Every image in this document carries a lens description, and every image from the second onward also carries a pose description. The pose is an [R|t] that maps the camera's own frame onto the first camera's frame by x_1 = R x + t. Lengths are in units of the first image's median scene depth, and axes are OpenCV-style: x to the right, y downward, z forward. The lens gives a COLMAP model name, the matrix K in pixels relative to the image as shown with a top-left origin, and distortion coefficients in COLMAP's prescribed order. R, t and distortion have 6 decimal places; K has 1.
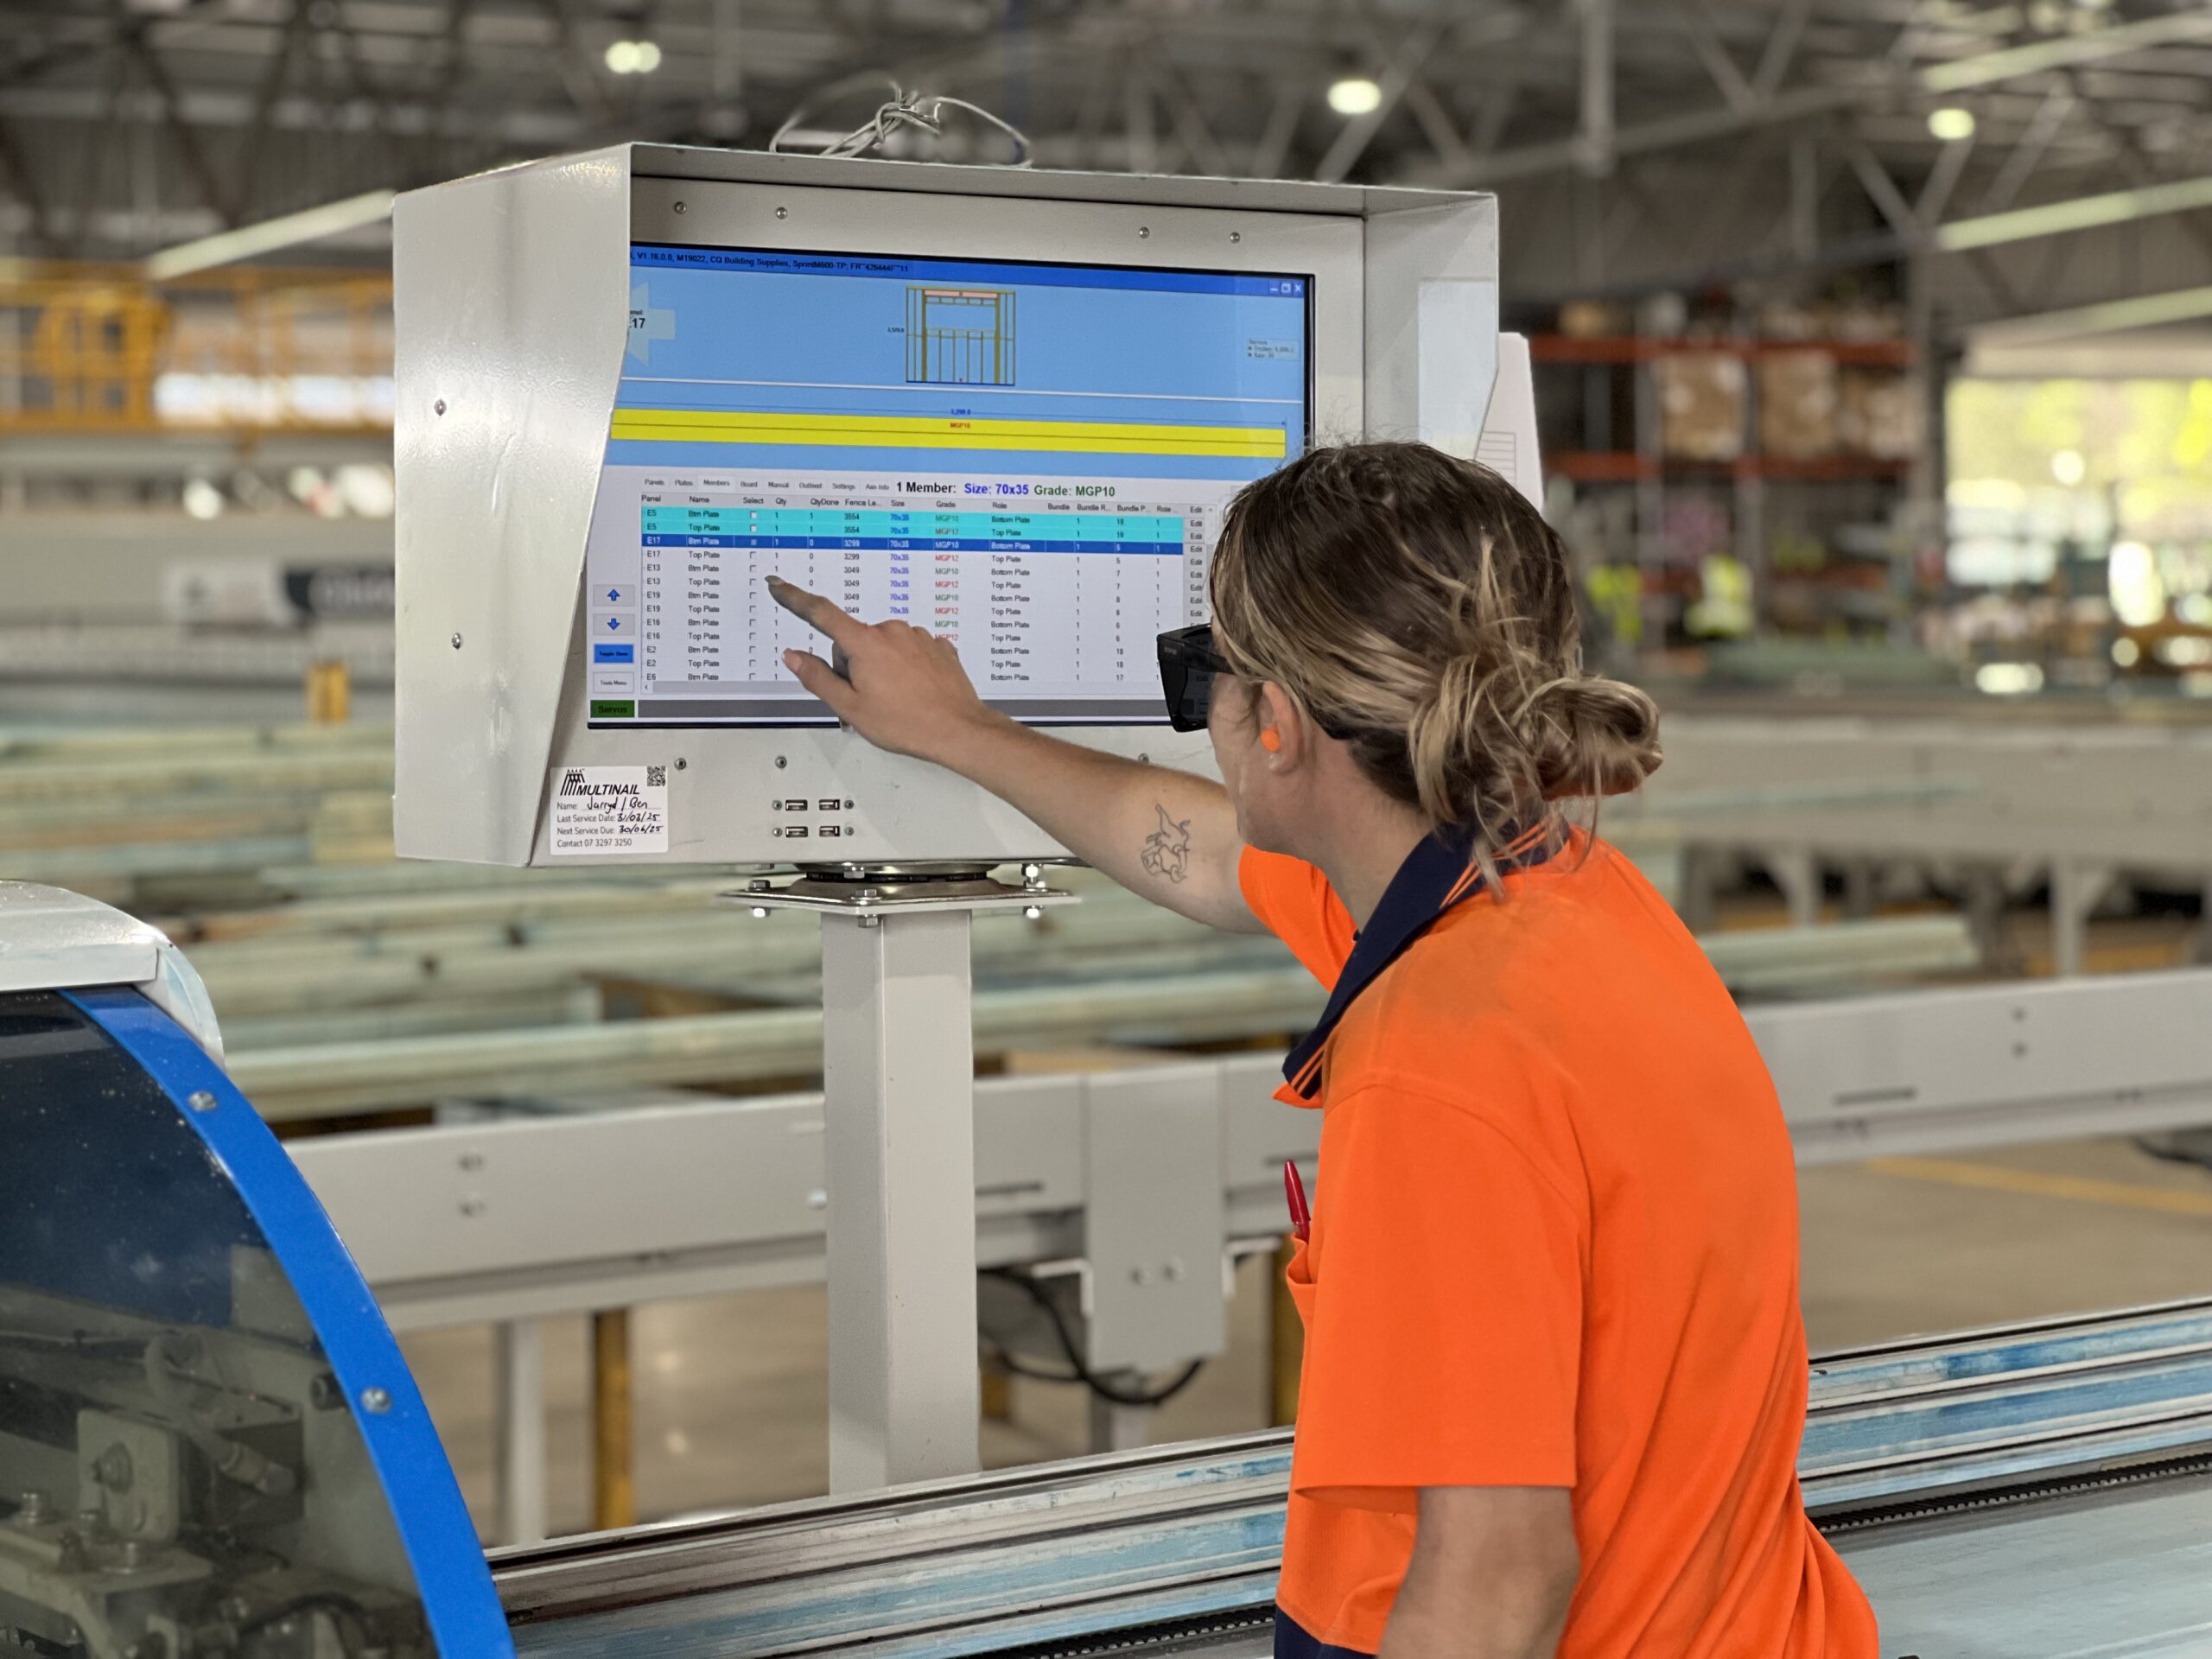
lens RADIAL K [[4962.2, 0, 1106.0], [0, 4962.2, 829.5], [0, 0, 1]] dist [0.076469, 0.683091]
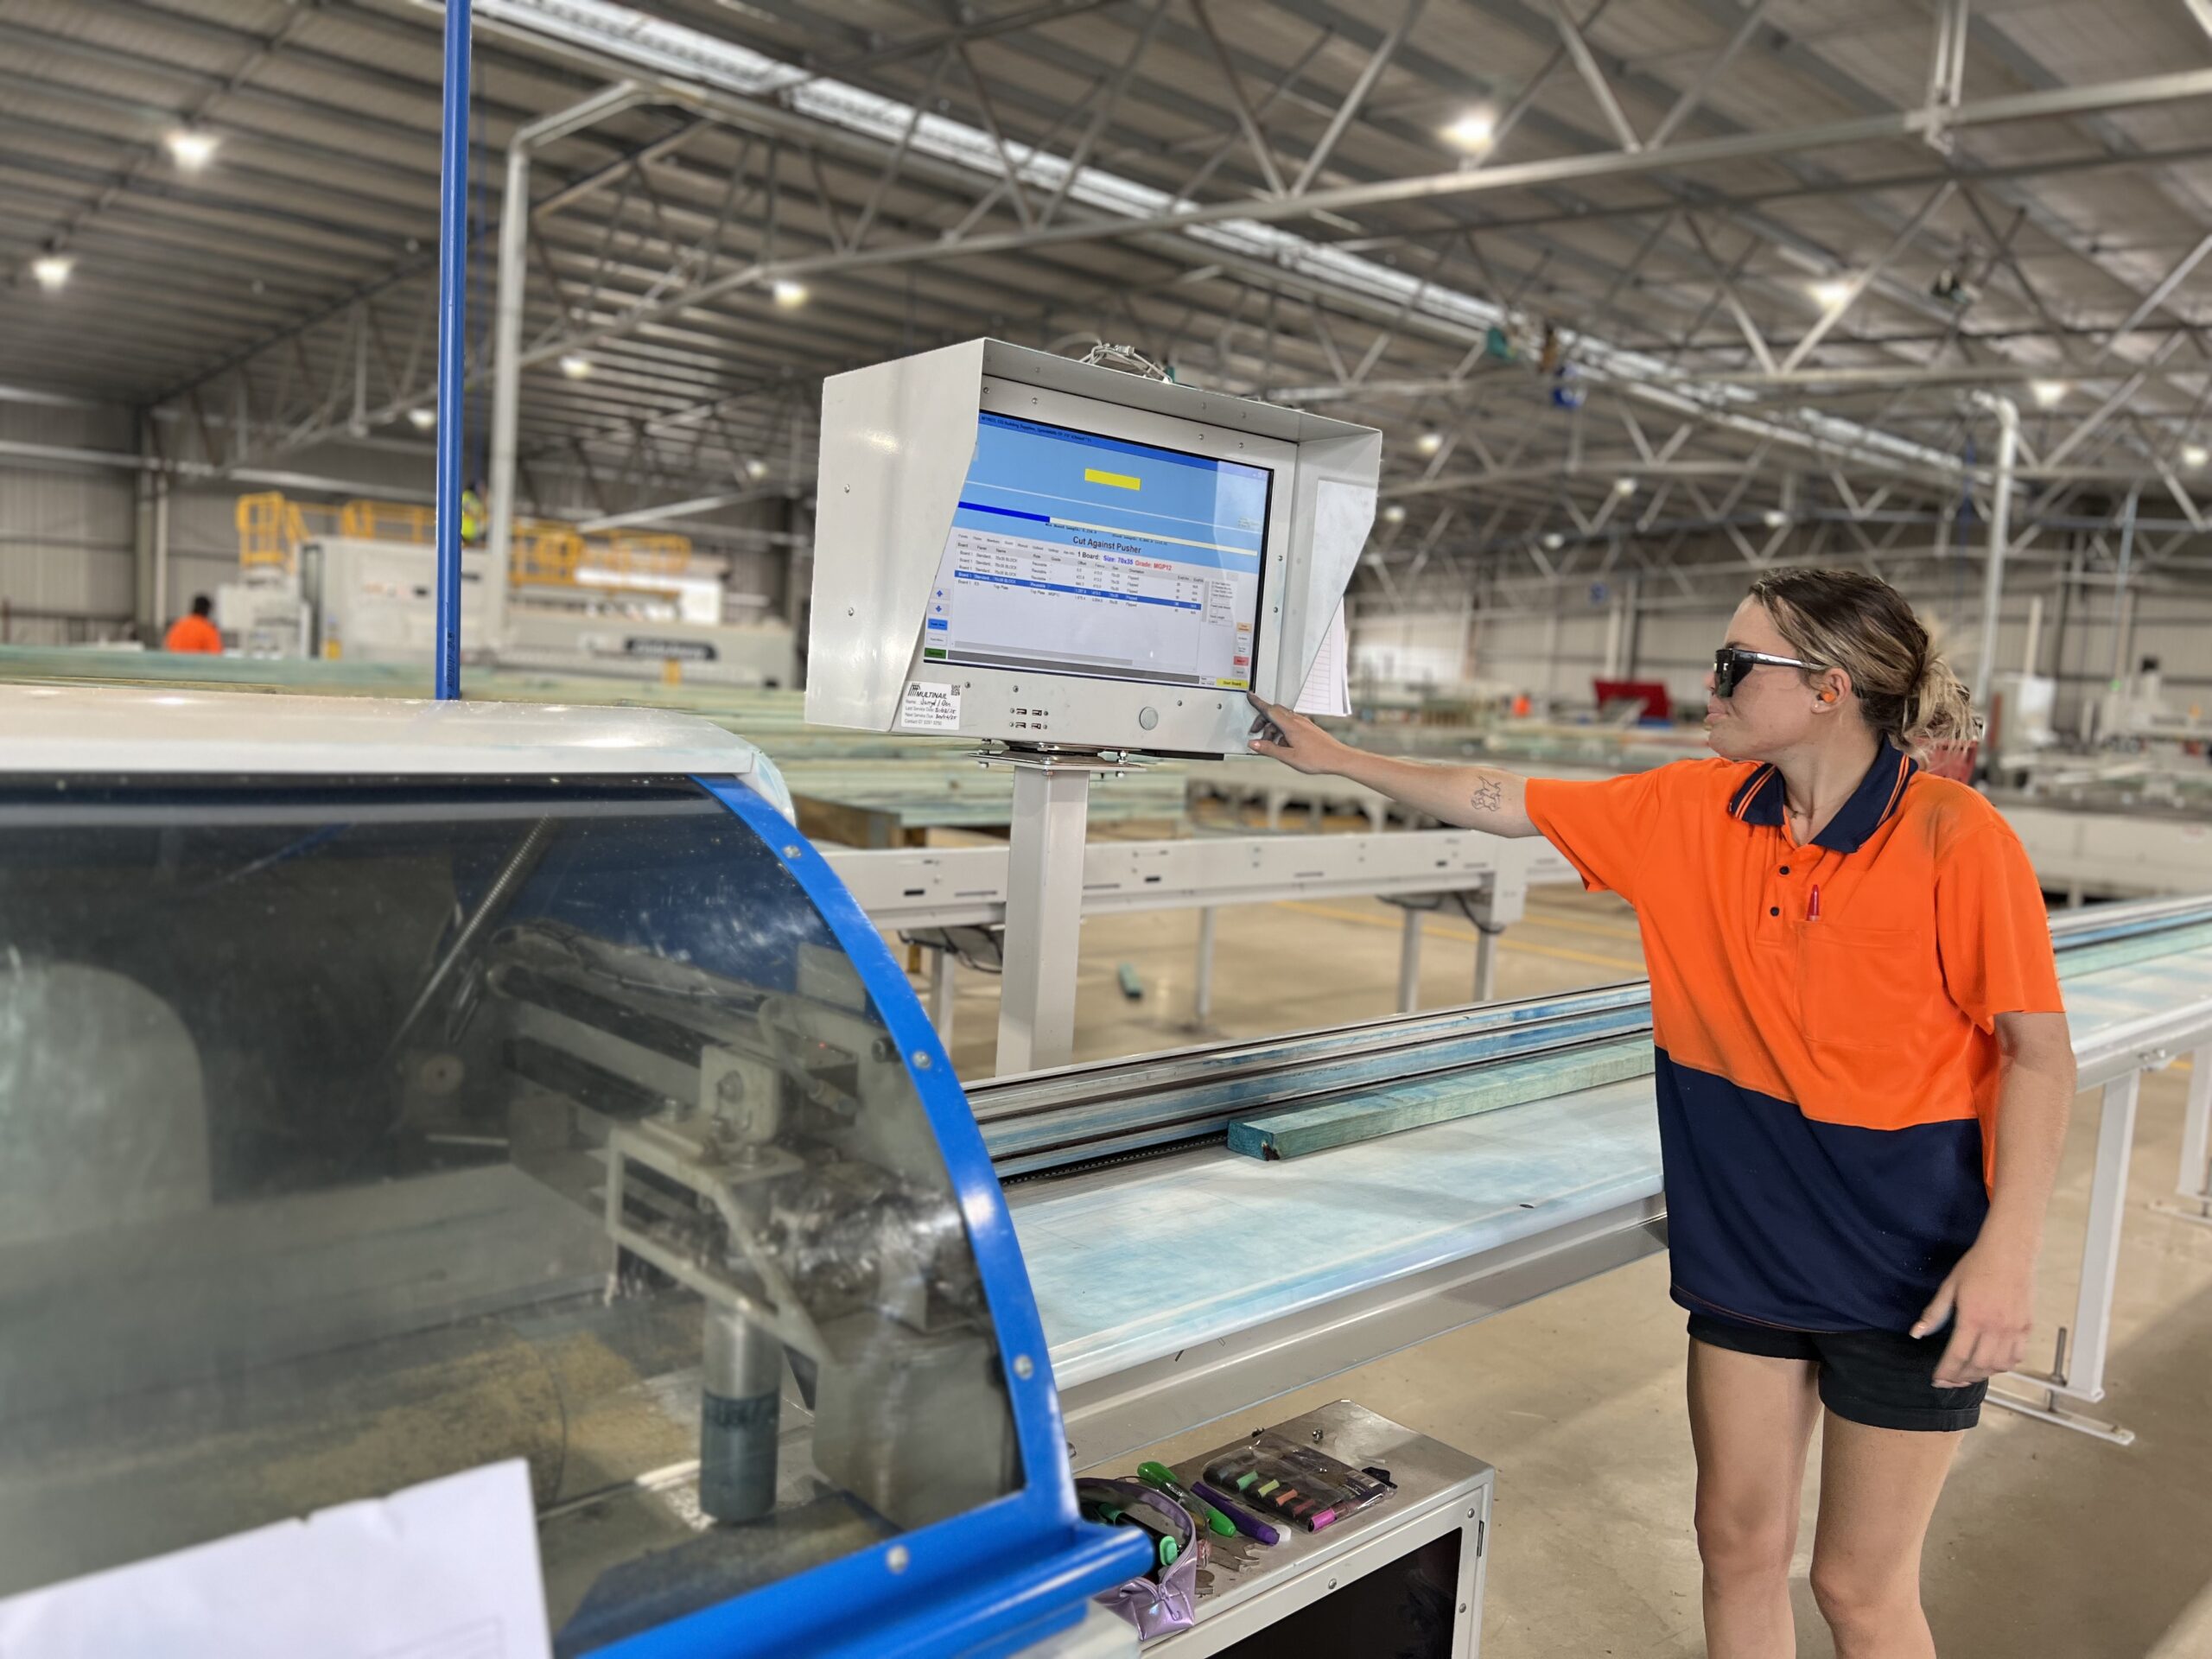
lens RADIAL K [[1660.1, 0, 1106.0], [0, 1660.1, 829.5], [0, 0, 1]] dist [0.094264, -0.001707]
pose [[0.989640, 0.065046, 0.127988, -0.108527], [-0.070064, 0.996925, 0.035099, 0.016123], [-0.125312, -0.043703, 0.991154, 0.336530]]
